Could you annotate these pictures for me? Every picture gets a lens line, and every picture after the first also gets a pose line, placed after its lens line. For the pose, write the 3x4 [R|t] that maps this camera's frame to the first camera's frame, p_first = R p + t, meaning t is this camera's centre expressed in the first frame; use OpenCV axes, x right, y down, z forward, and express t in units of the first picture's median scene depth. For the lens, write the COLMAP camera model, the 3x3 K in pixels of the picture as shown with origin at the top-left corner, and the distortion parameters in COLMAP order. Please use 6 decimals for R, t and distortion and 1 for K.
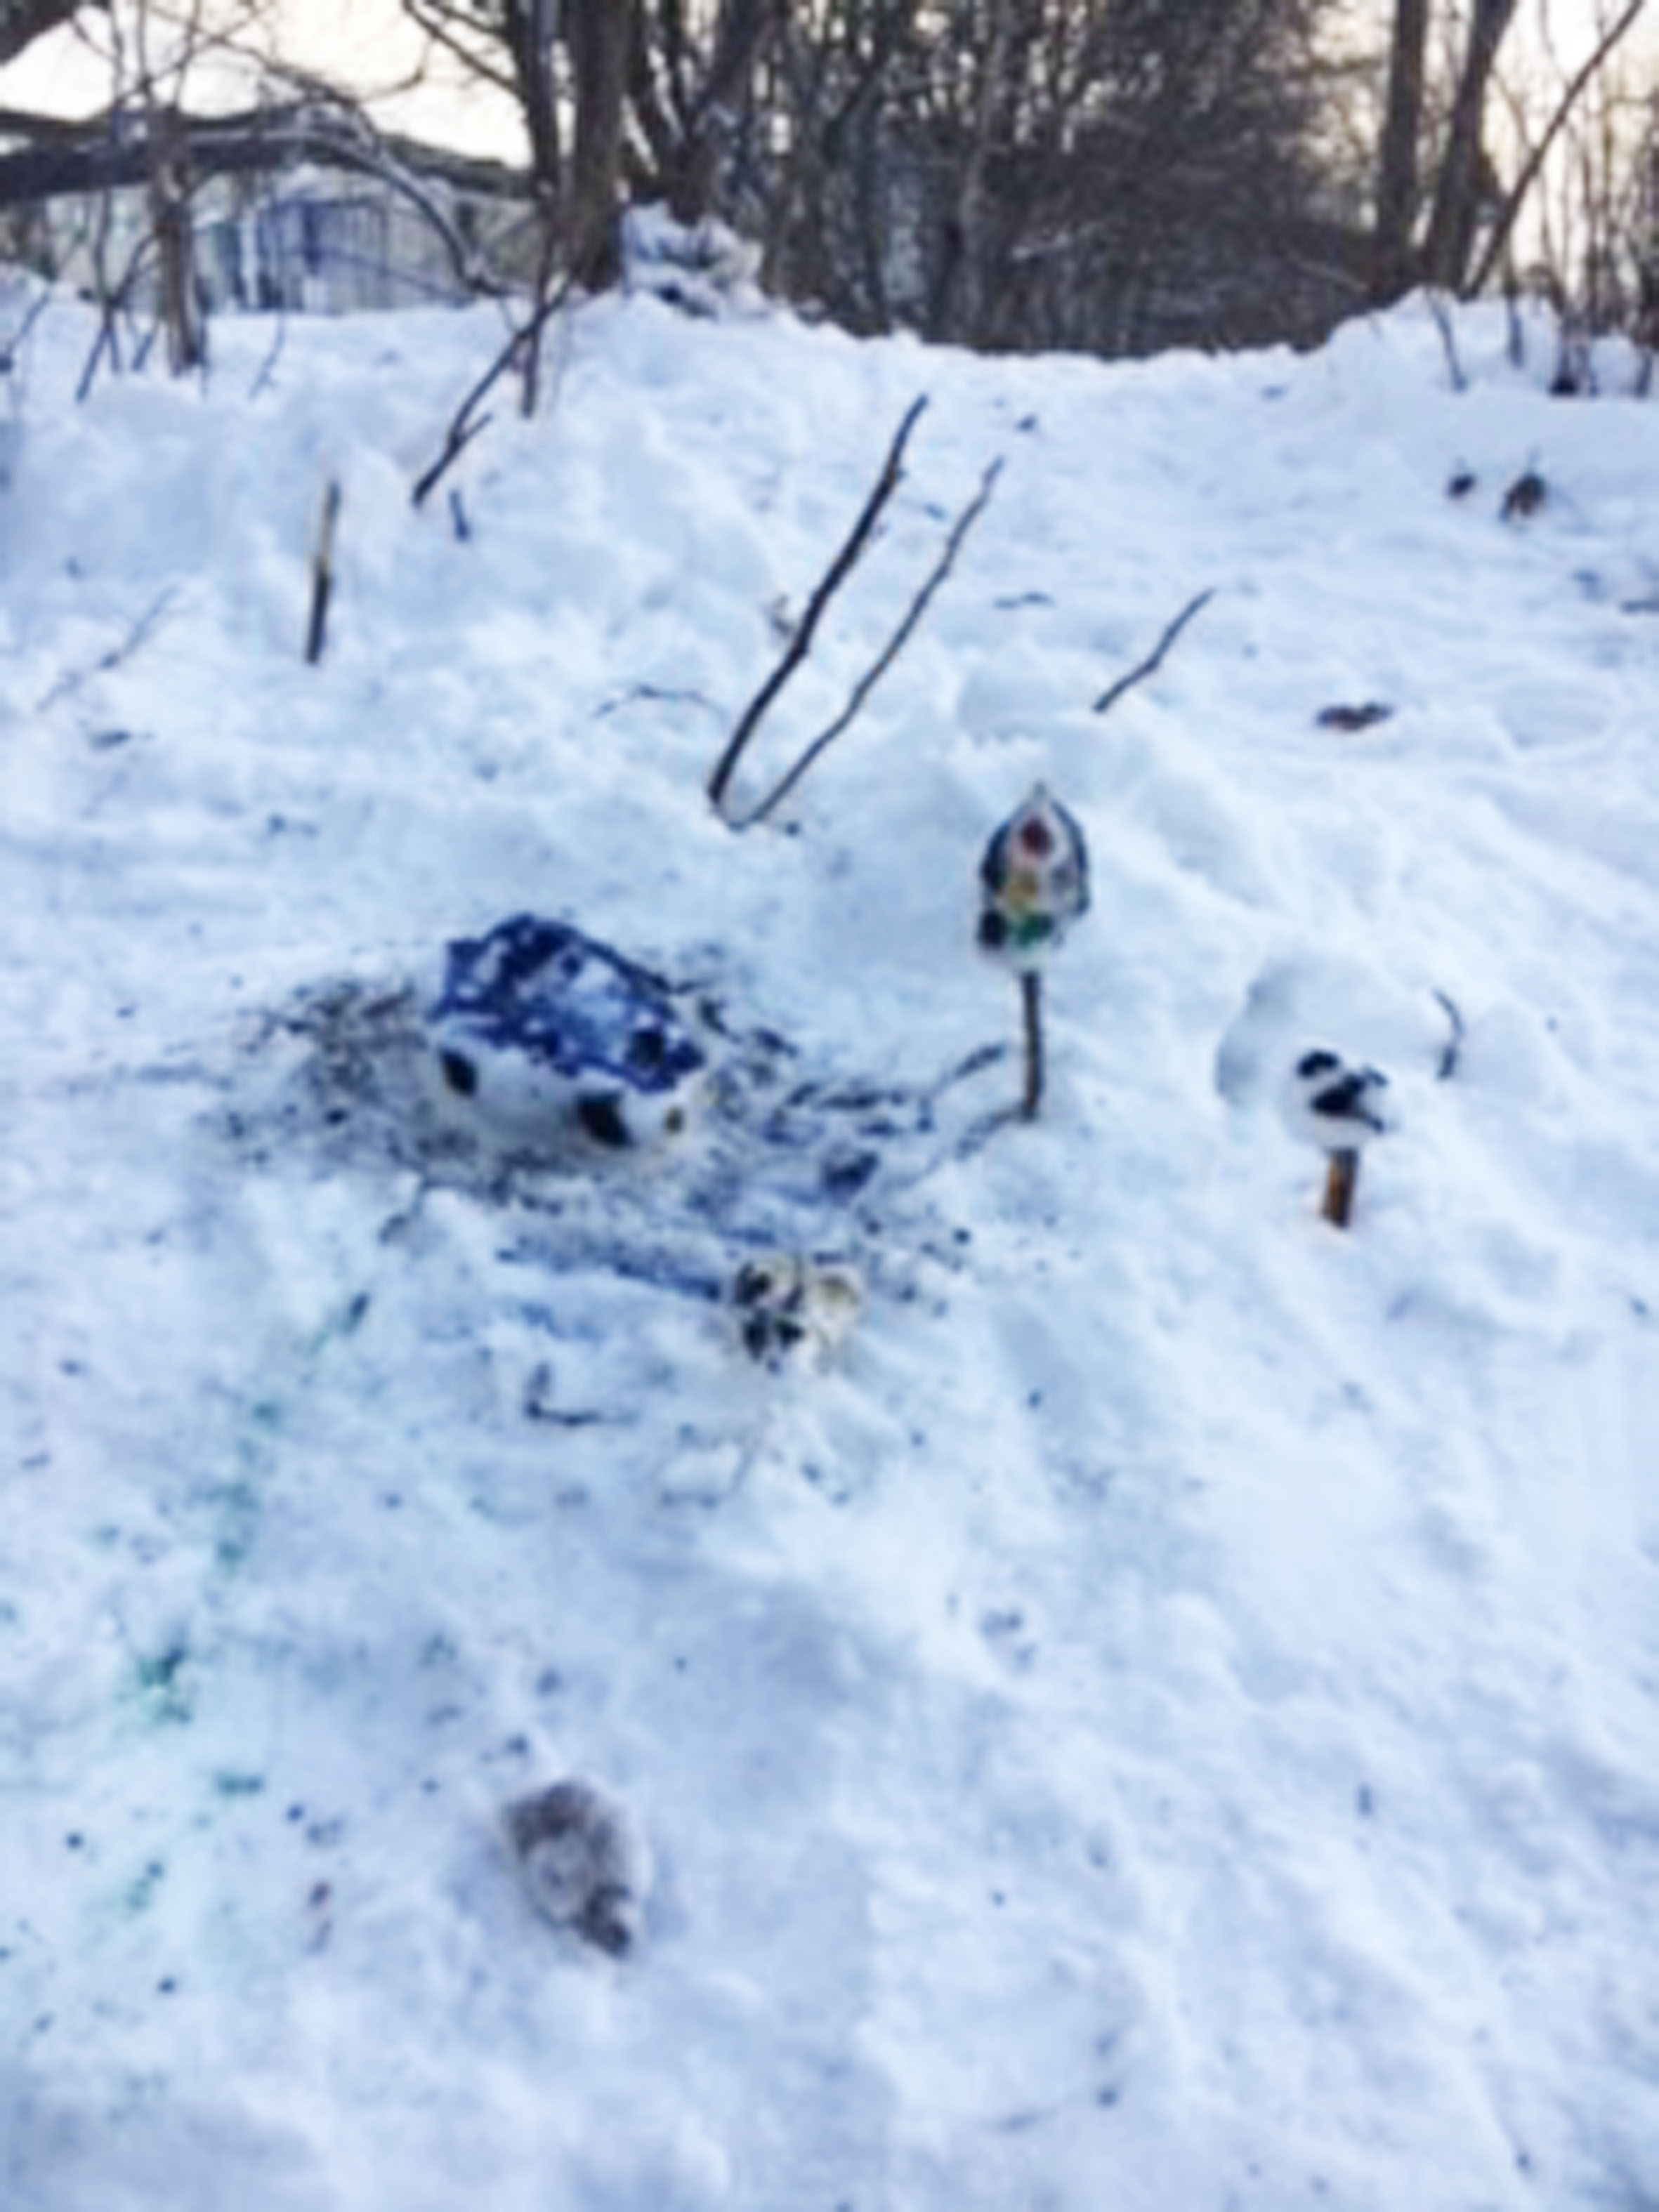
lens RADIAL K [[1881.8, 0, 827.3], [0, 1881.8, 1101.1], [0, 0, 1]] dist [0.062917, 0.003416]
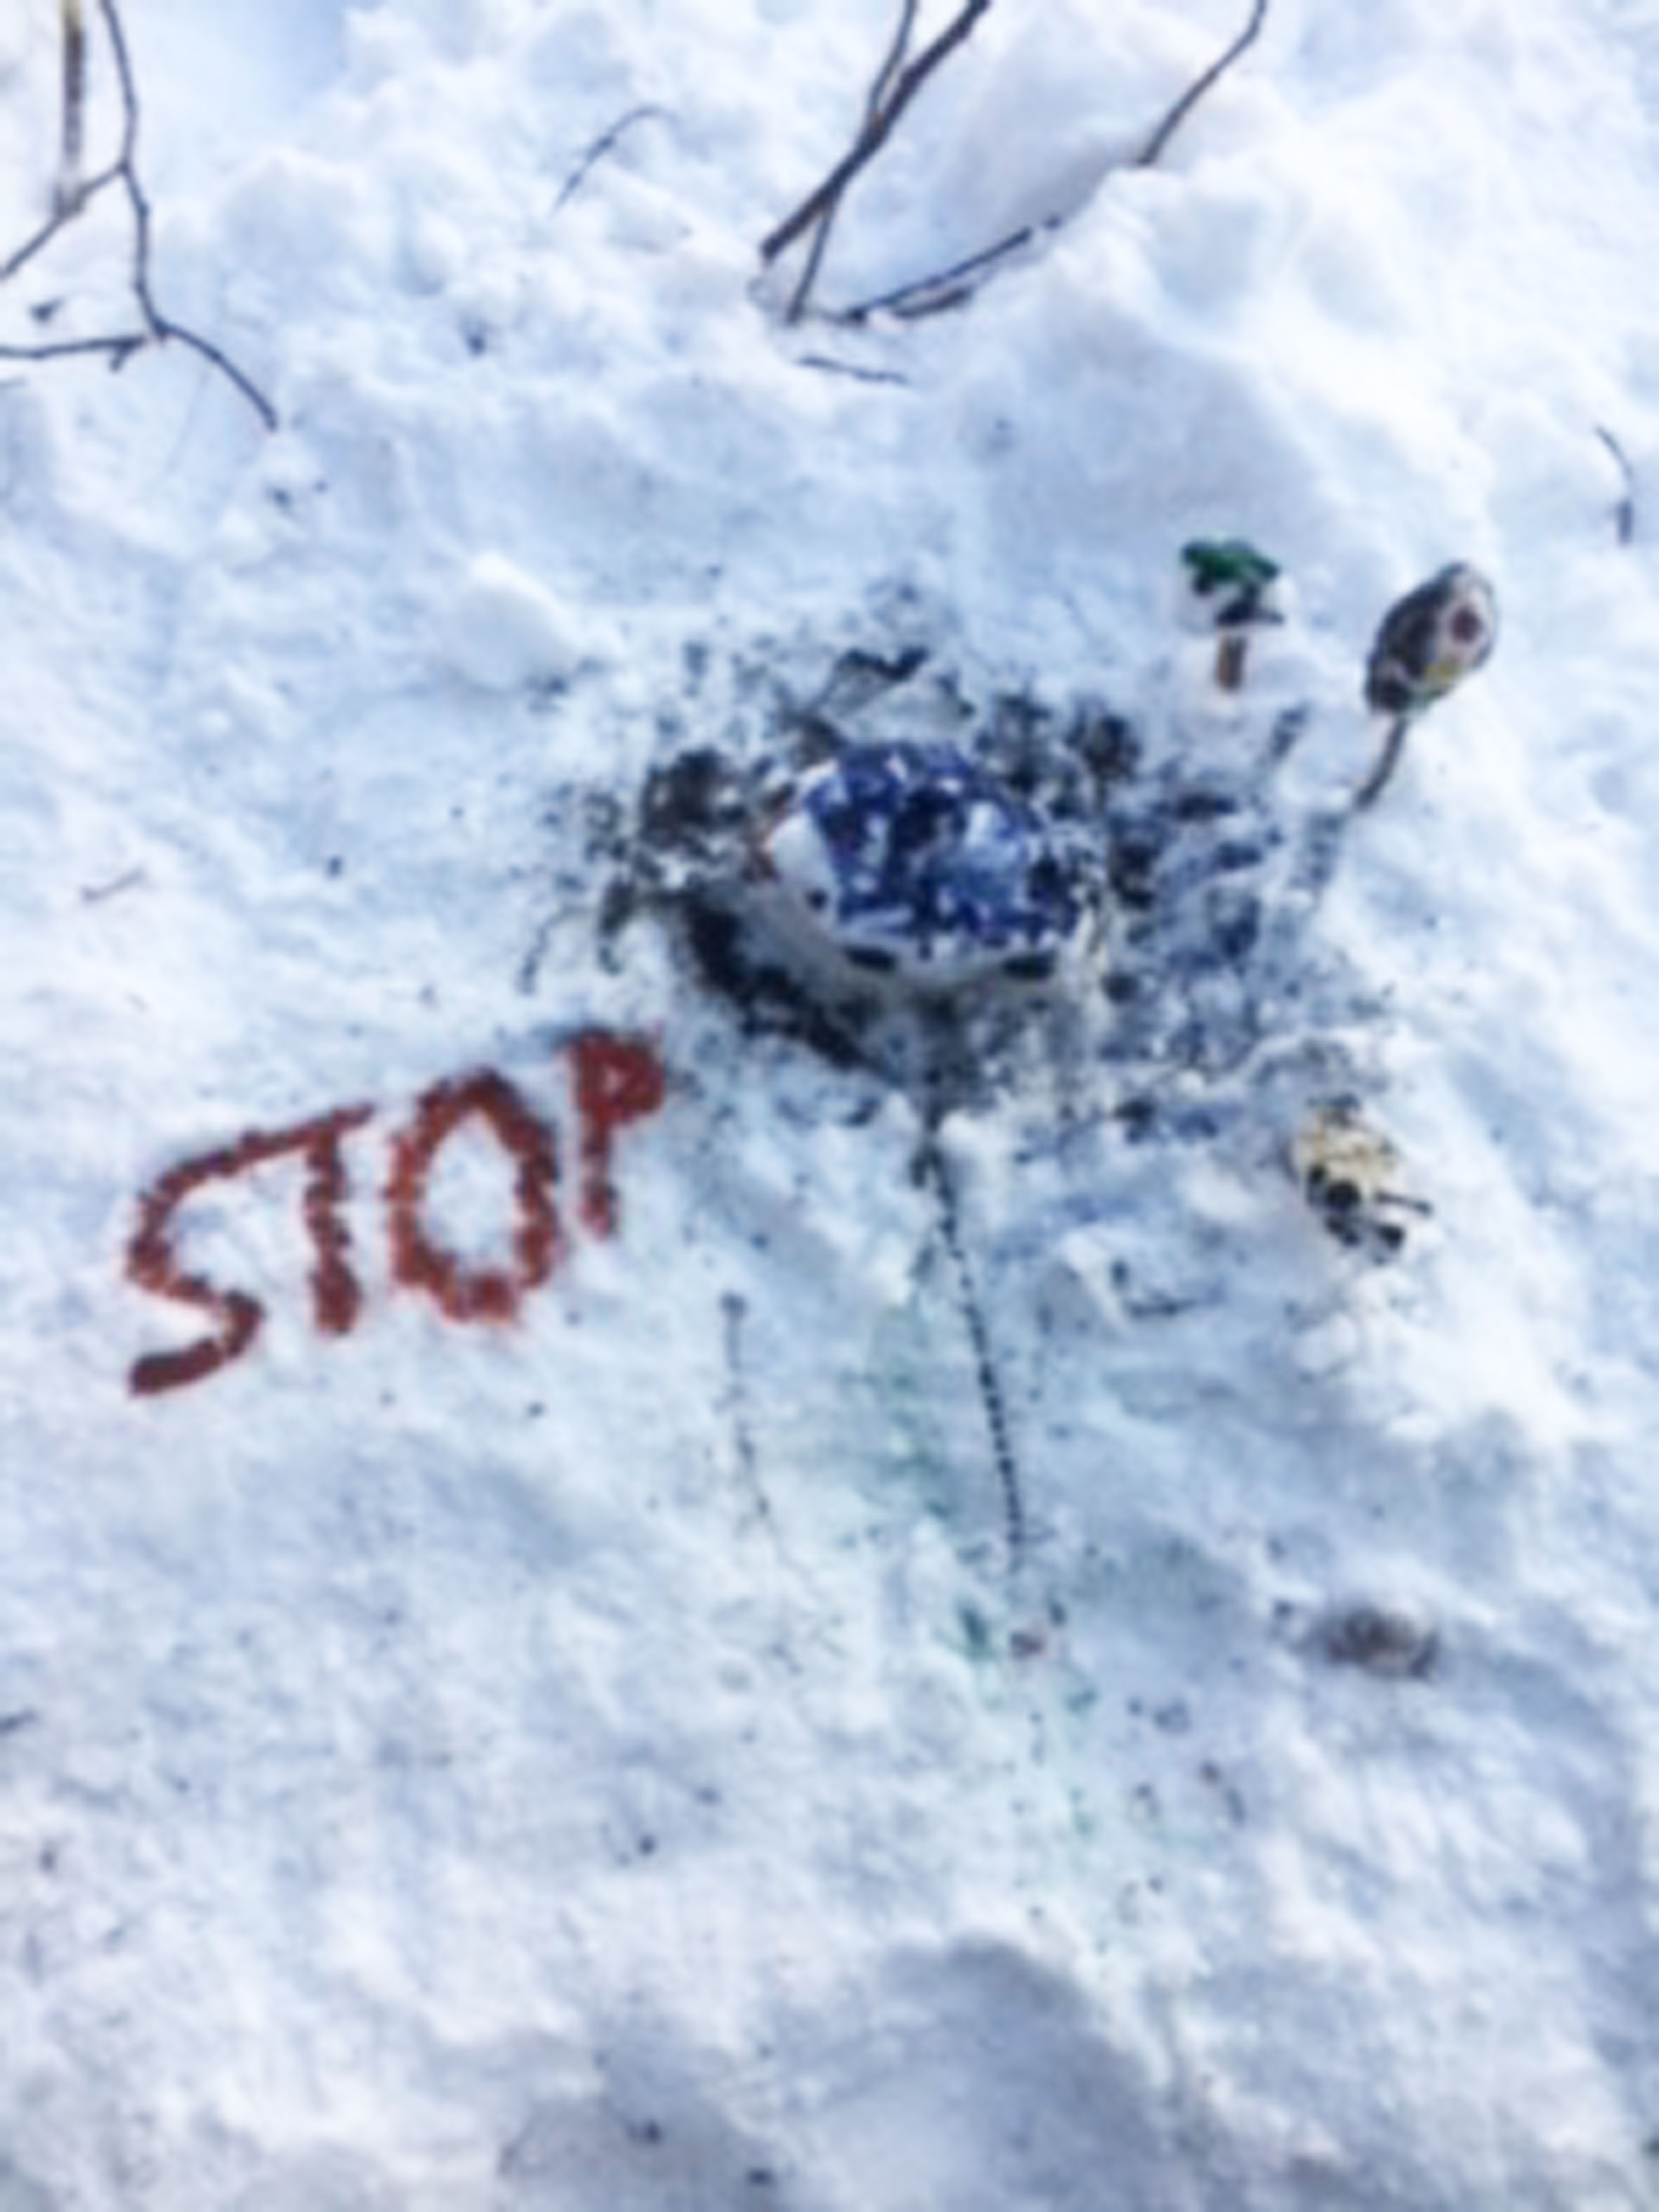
lens RADIAL K [[1895.6, 0, 830.7], [0, 1895.6, 1105.1], [0, 0, 1]] dist [0.083395, -0.096187]
pose [[0.932268, -0.322083, 0.164740, -0.300627], [0.164119, 0.782353, 0.600823, -0.411936], [-0.322400, -0.533091, 0.782223, 0.147200]]
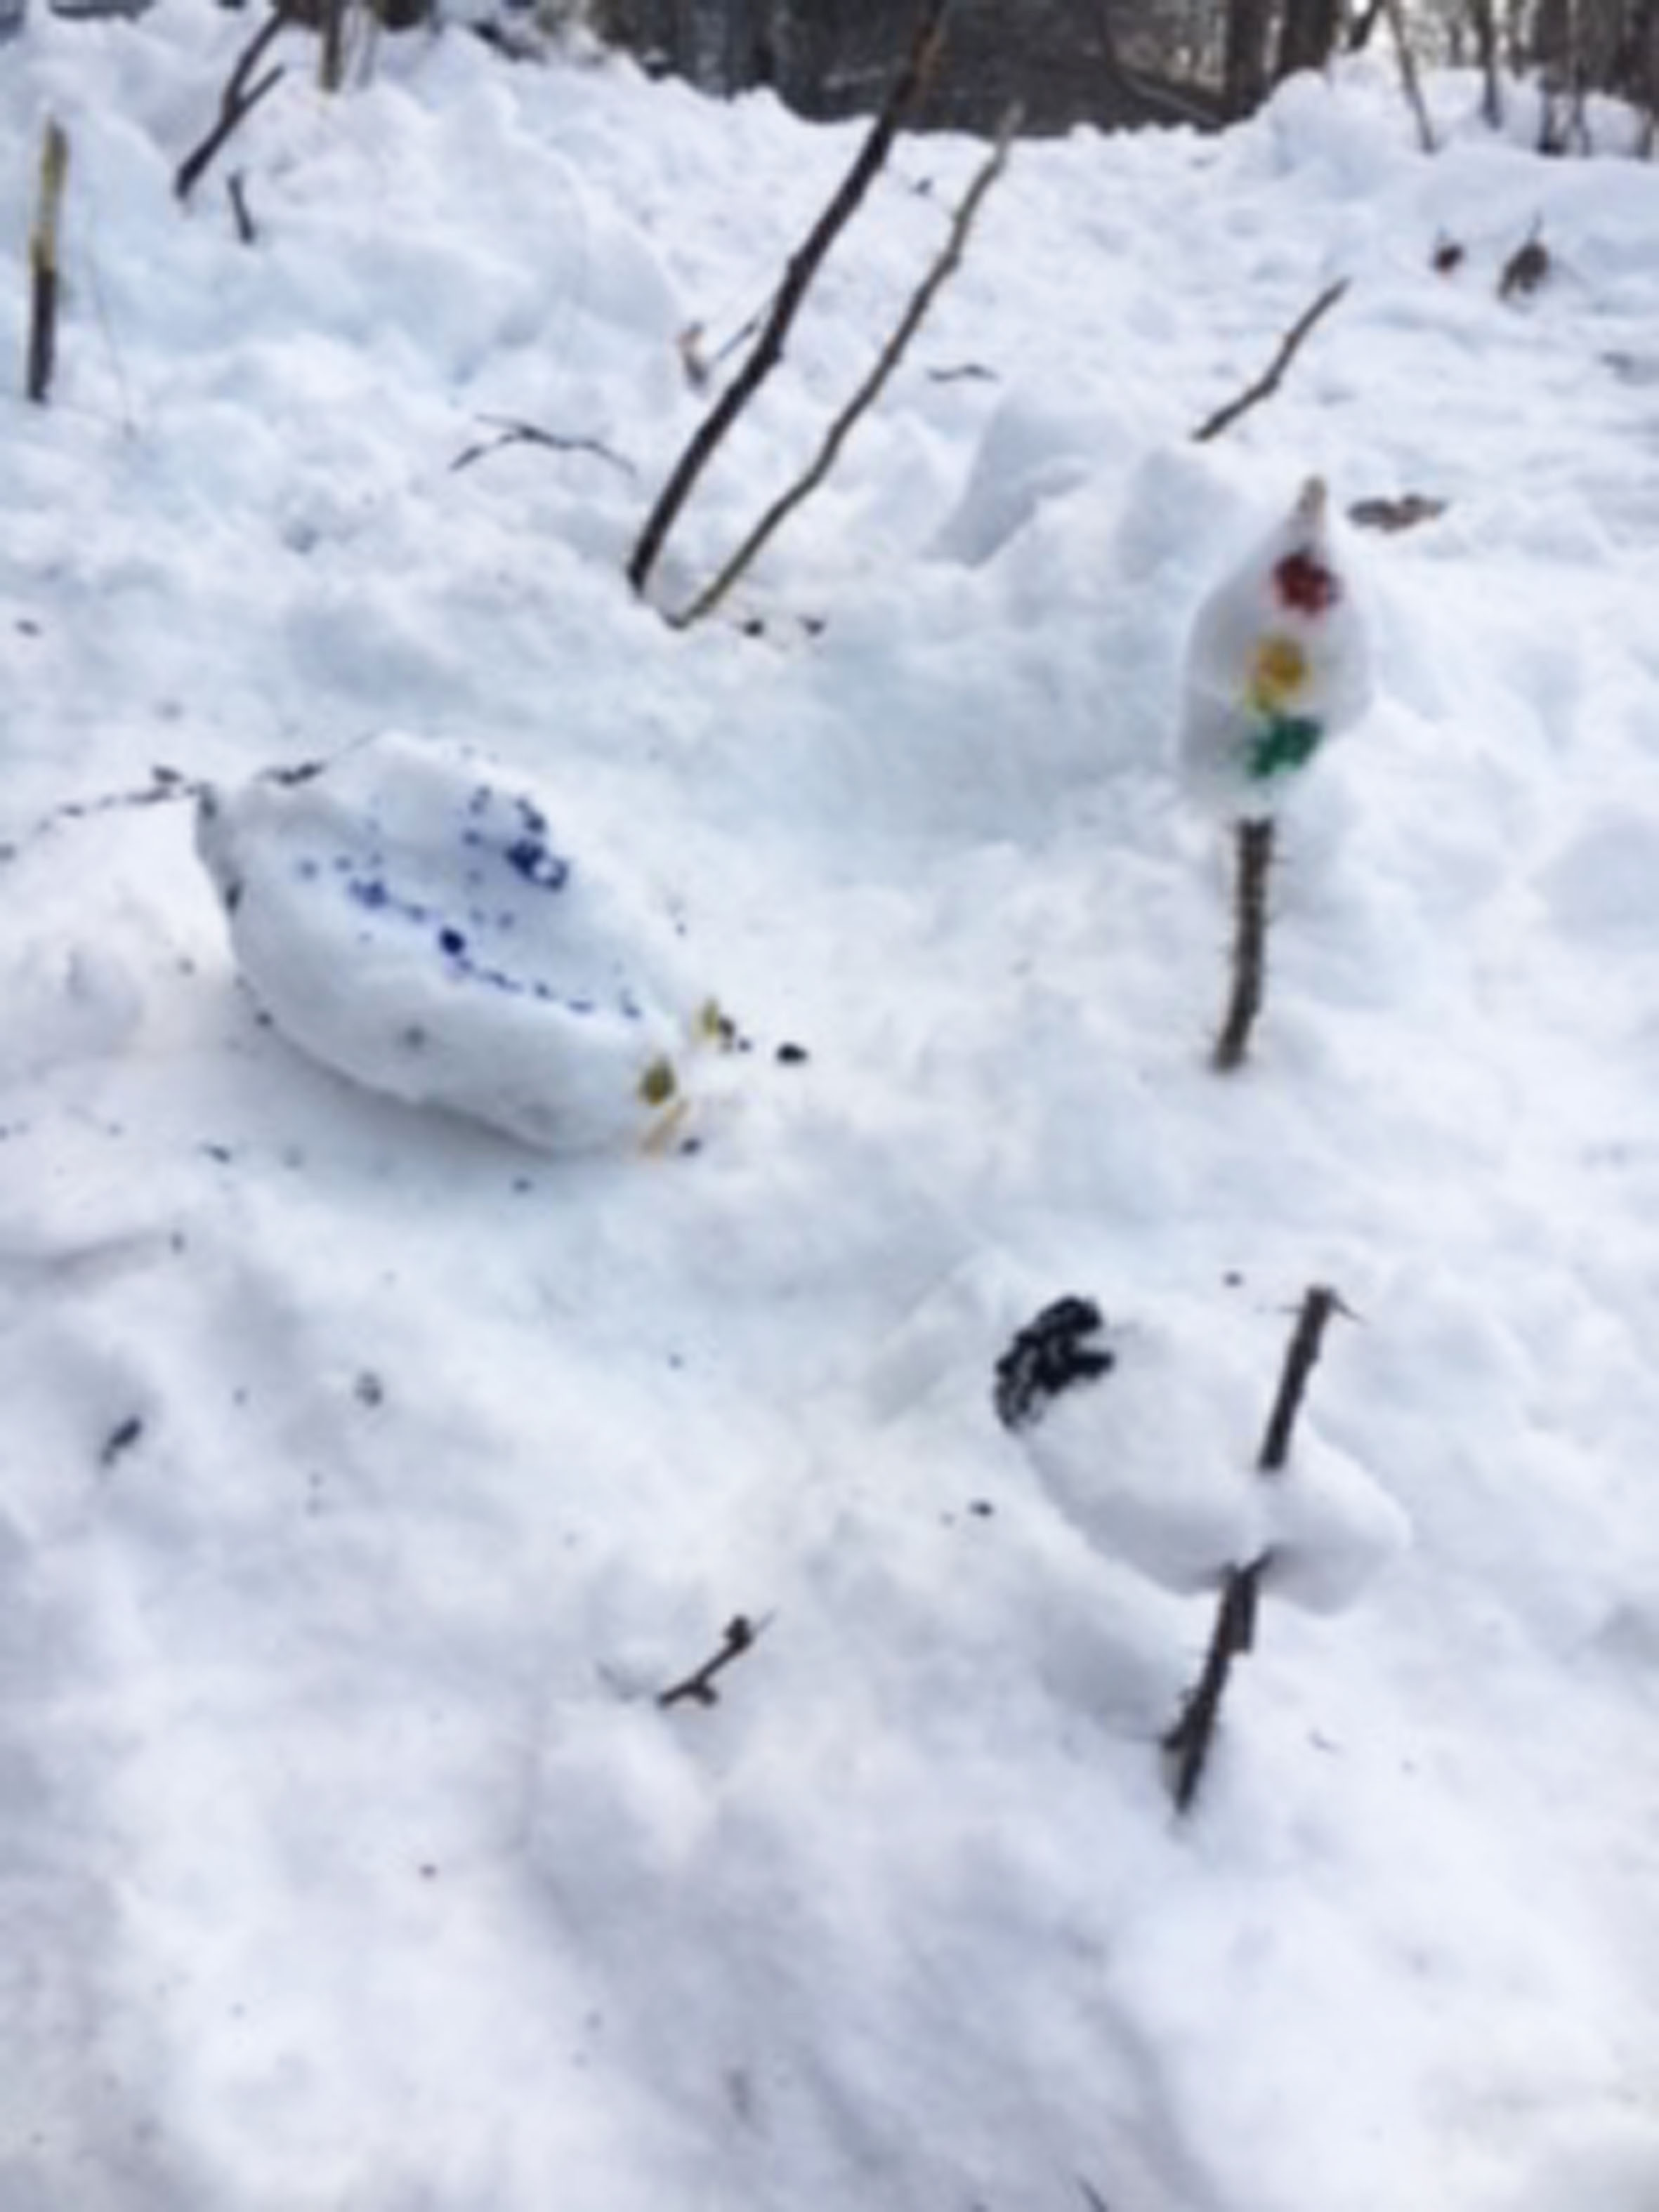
lens RADIAL K [[1906.1, 0, 832.4], [0, 1906.1, 1103.9], [0, 0, 1]] dist [0.094644, -0.142637]
pose [[0.995244, -0.023111, 0.094630, -0.063692], [0.016920, 0.997695, 0.065712, -0.016061], [-0.095930, -0.063798, 0.993341, 0.297688]]
